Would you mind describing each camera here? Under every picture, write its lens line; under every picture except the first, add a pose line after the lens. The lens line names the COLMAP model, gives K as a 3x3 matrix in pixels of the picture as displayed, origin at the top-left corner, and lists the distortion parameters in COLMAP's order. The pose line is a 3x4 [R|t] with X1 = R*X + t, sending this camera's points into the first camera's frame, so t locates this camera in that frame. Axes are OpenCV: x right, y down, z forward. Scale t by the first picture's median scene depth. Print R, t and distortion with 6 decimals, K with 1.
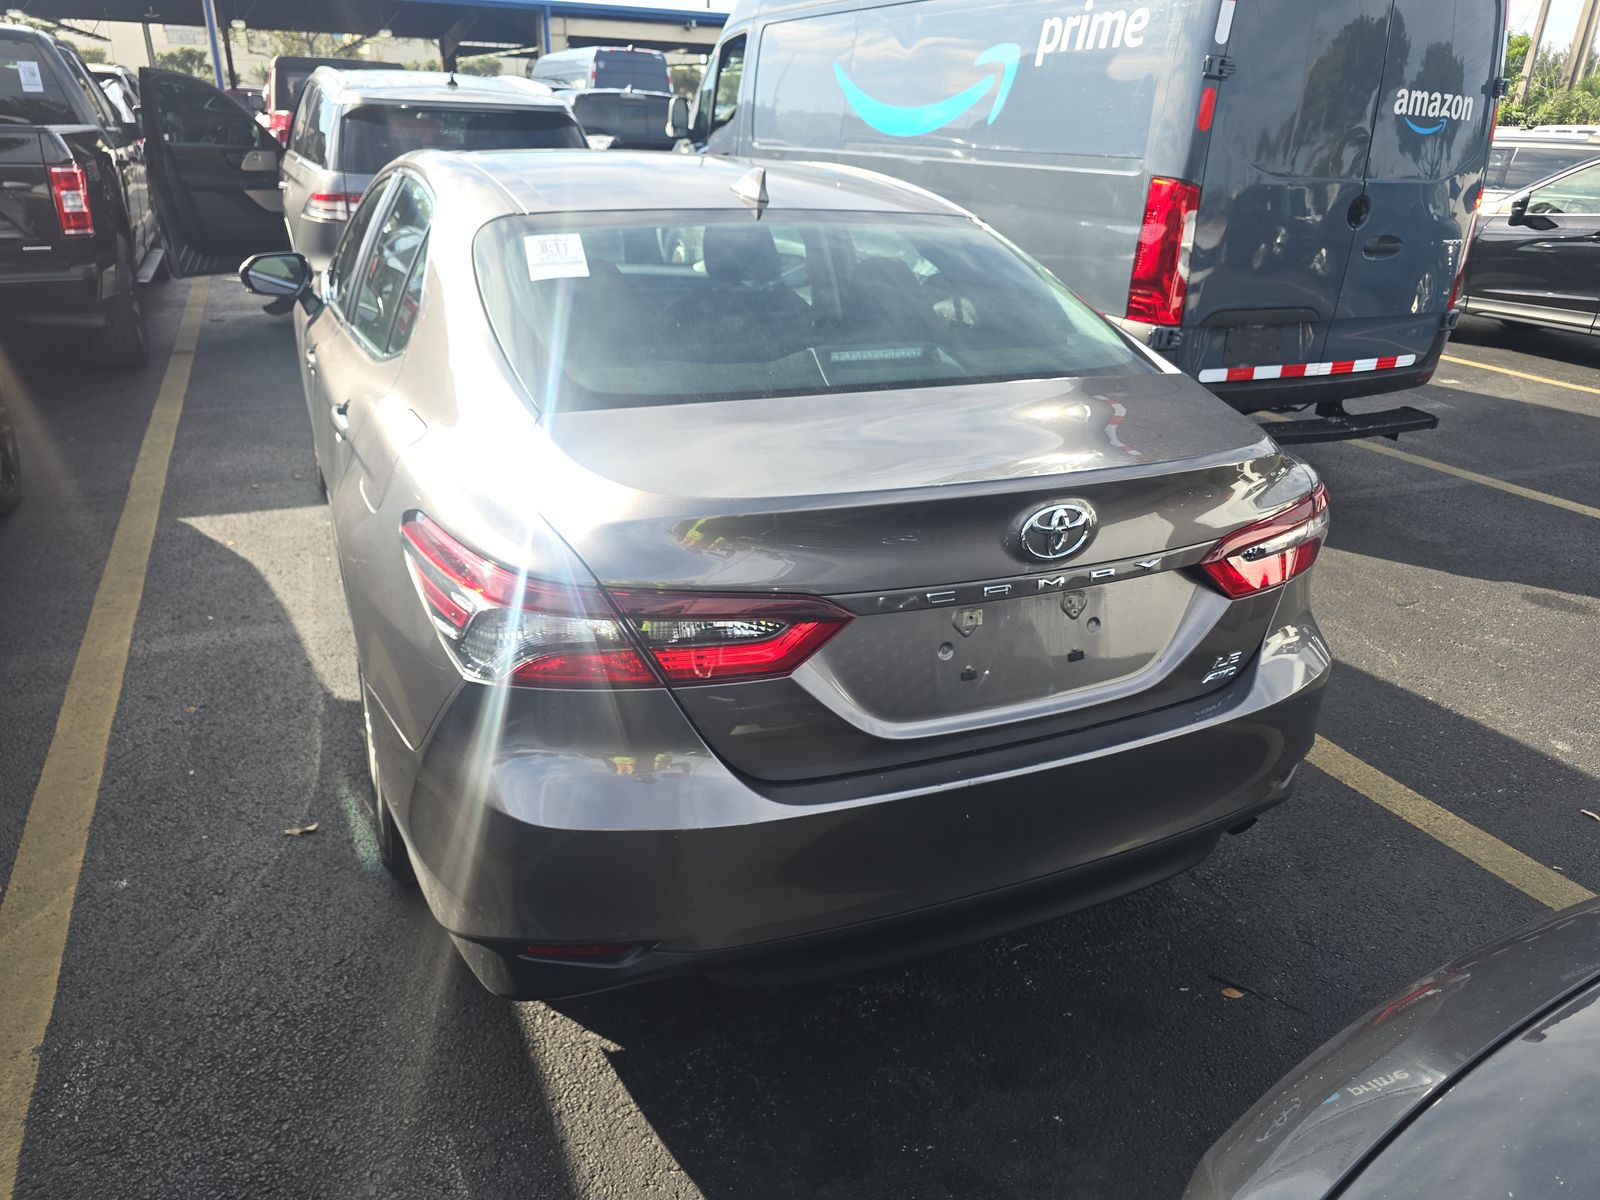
lens RADIAL K [[1092.3, 0, 800.0], [0, 1092.3, 600.0], [0, 0, 1]] dist [0.037435, -0.031494]
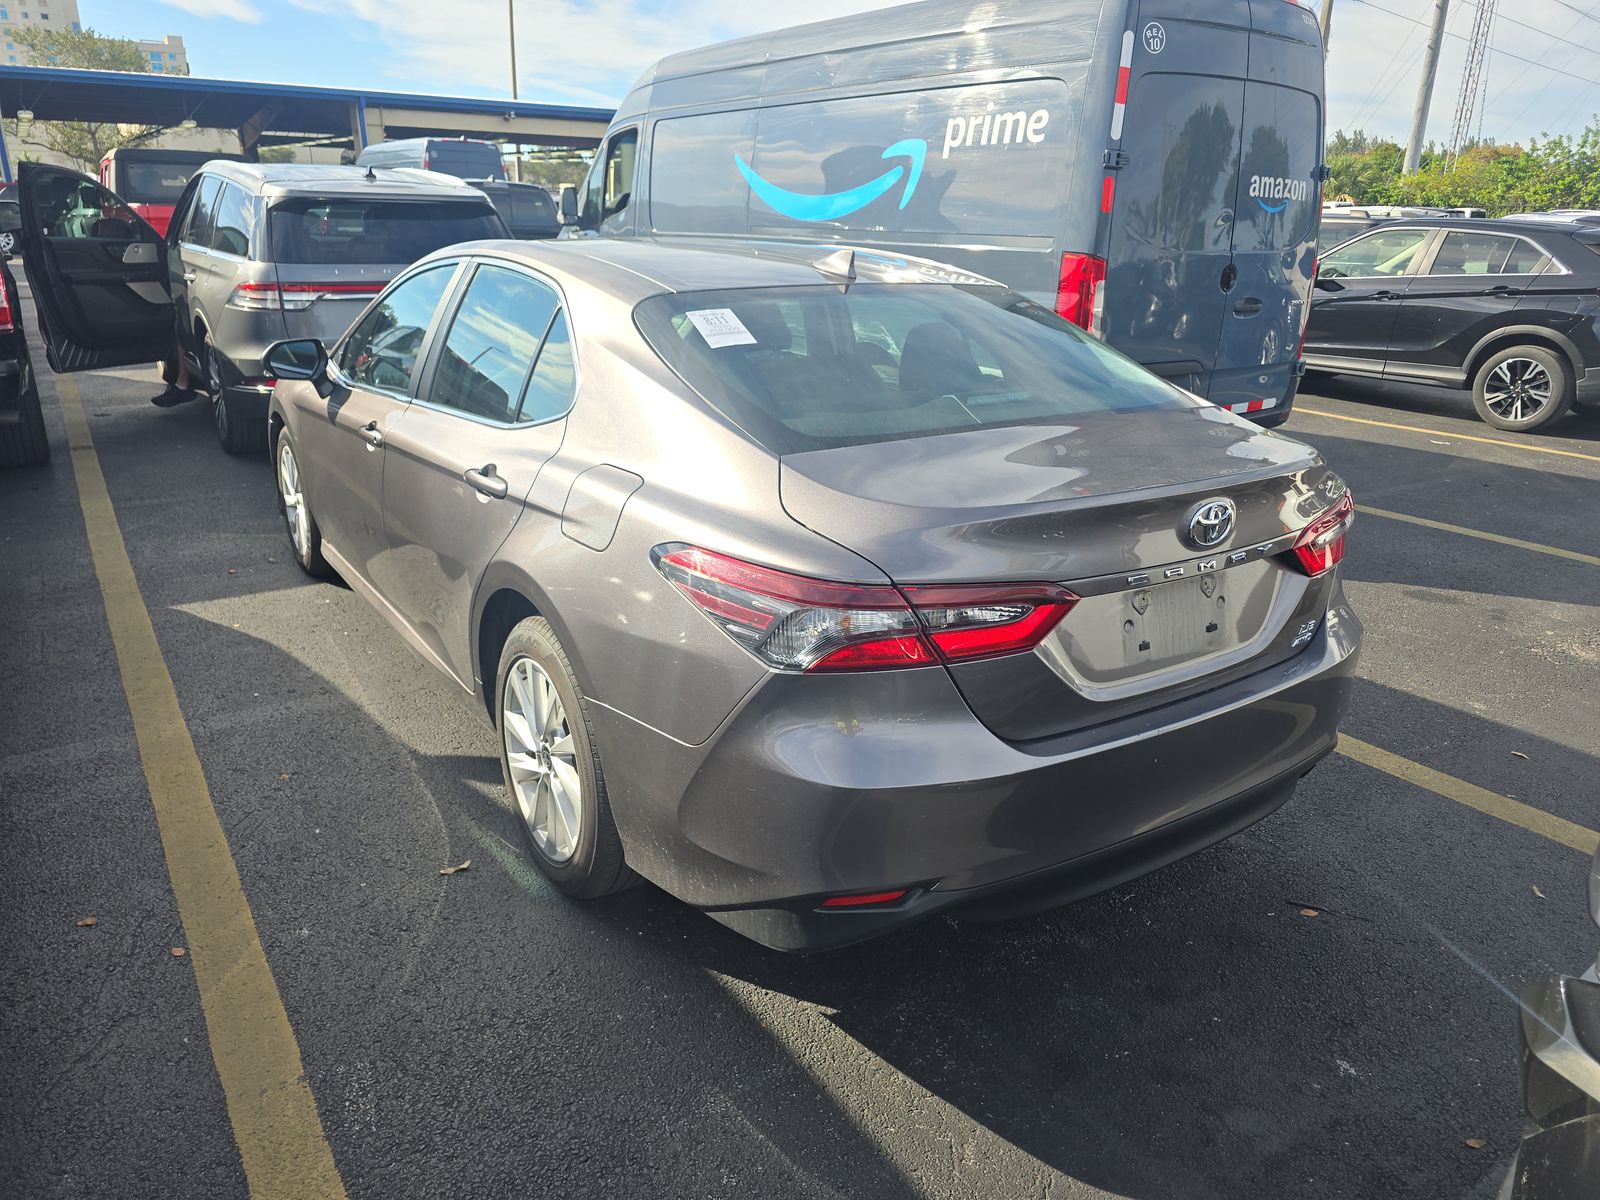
lens RADIAL K [[1086.0, 0, 800.0], [0, 1086.0, 600.0], [0, 0, 1]] dist [0.049226, -0.041265]
pose [[0.986137, -0.067159, 0.151738, -0.138188], [0.076843, 0.995303, -0.058879, 0.020133], [-0.147071, 0.069722, 0.986666, -0.054092]]
